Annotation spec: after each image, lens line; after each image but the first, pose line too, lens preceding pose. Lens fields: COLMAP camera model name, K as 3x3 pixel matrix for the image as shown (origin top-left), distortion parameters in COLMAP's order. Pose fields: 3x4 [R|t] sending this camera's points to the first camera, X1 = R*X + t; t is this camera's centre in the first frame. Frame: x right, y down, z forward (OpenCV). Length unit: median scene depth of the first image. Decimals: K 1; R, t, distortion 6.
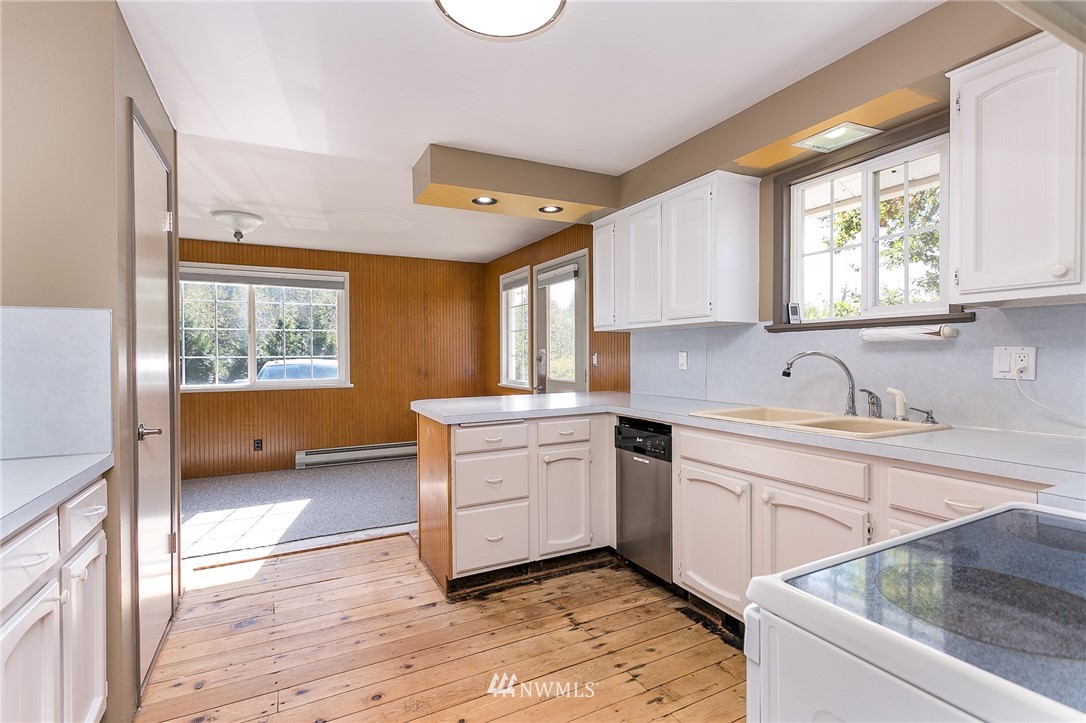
lens RADIAL K [[512.8, 0, 543.1], [0, 512.8, 357.6], [0, 0, 1]] dist [-0.003924, 0.001276]
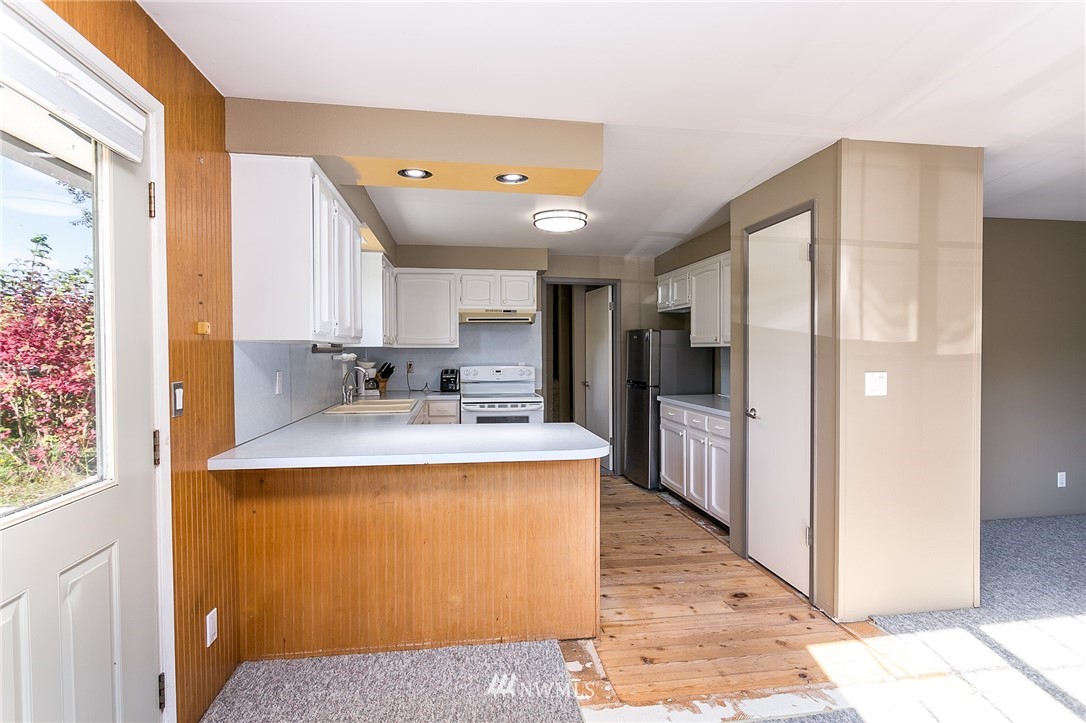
lens RADIAL K [[541.9, 0, 540.9], [0, 541.9, 361.6], [0, 0, 1]] dist [-0.009256, 0.001633]
pose [[-0.948831, 0.005189, 0.315741, -0.538314], [0.012079, 0.999730, 0.019868, -0.053733], [-0.315552, 0.022665, -0.948637, 2.303109]]
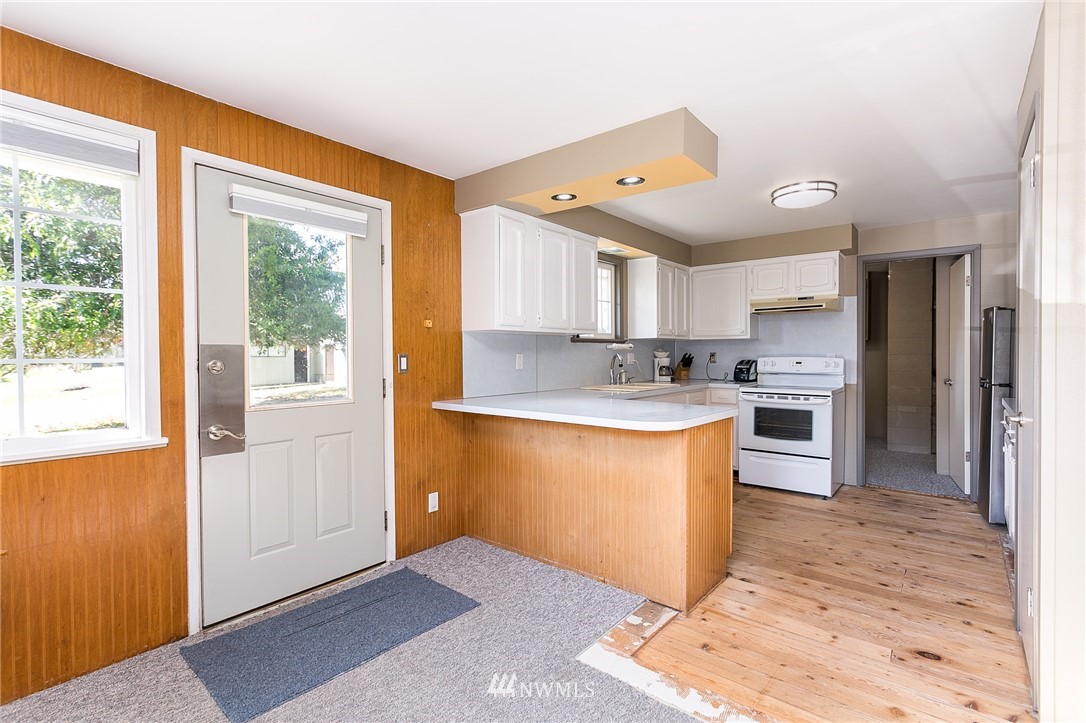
lens RADIAL K [[512.8, 0, 539.5], [0, 512.8, 358.8], [0, 0, 1]] dist [-0.003924, 0.001276]
pose [[-0.396151, -0.001001, 0.918185, -1.120548], [0.011484, 0.999916, 0.006044, -0.008326], [-0.918114, 0.012939, -0.396106, 1.947712]]
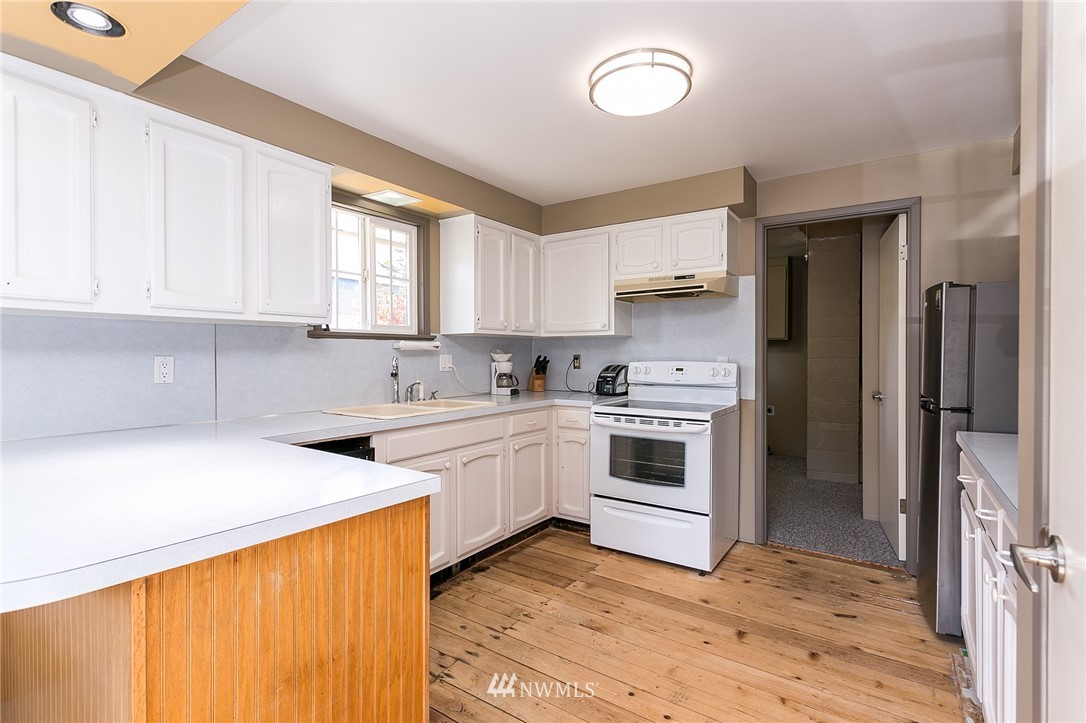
lens RADIAL K [[512.8, 0, 542.3], [0, 512.8, 358.6], [0, 0, 1]] dist [-0.003924, 0.001276]
pose [[-0.473540, 0.001129, 0.880772, -0.744197], [0.008768, 0.999956, 0.003432, -0.008111], [-0.880729, 0.009348, -0.473529, 1.209953]]
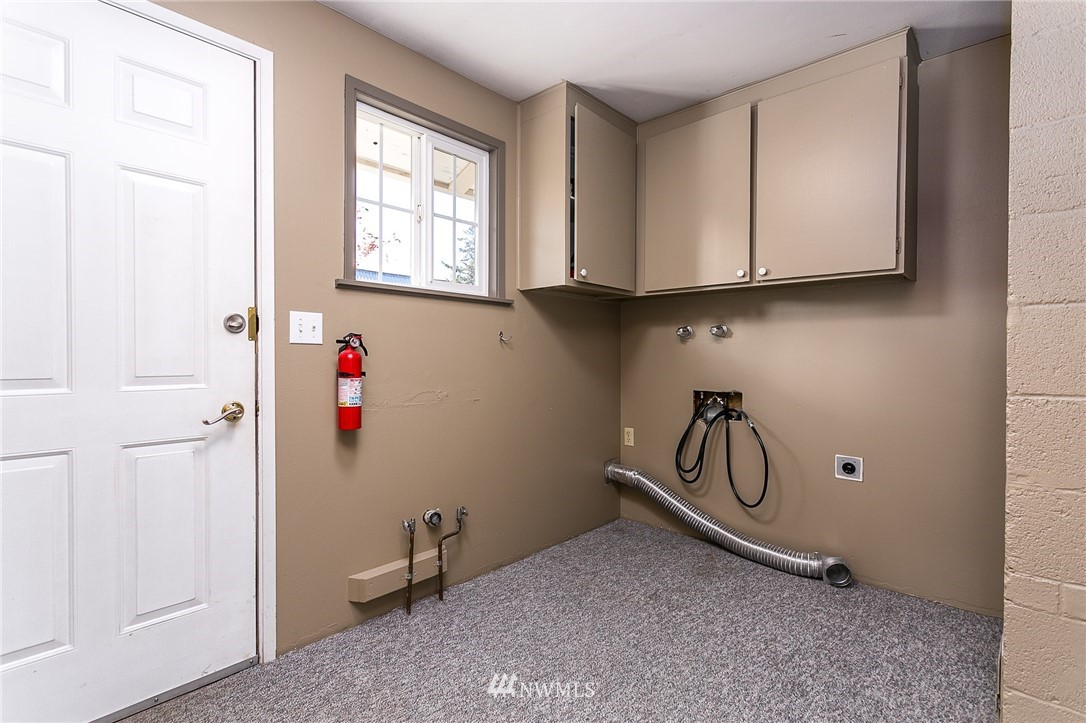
lens RADIAL K [[512.8, 0, 540.8], [0, 512.8, 358.9], [0, 0, 1]] dist [-0.003924, 0.001276]
pose [[-0.361890, -0.002491, 0.932218, -0.354235], [0.008393, 0.999947, 0.005930, 0.044399], [-0.932183, 0.009970, -0.361850, 1.124984]]
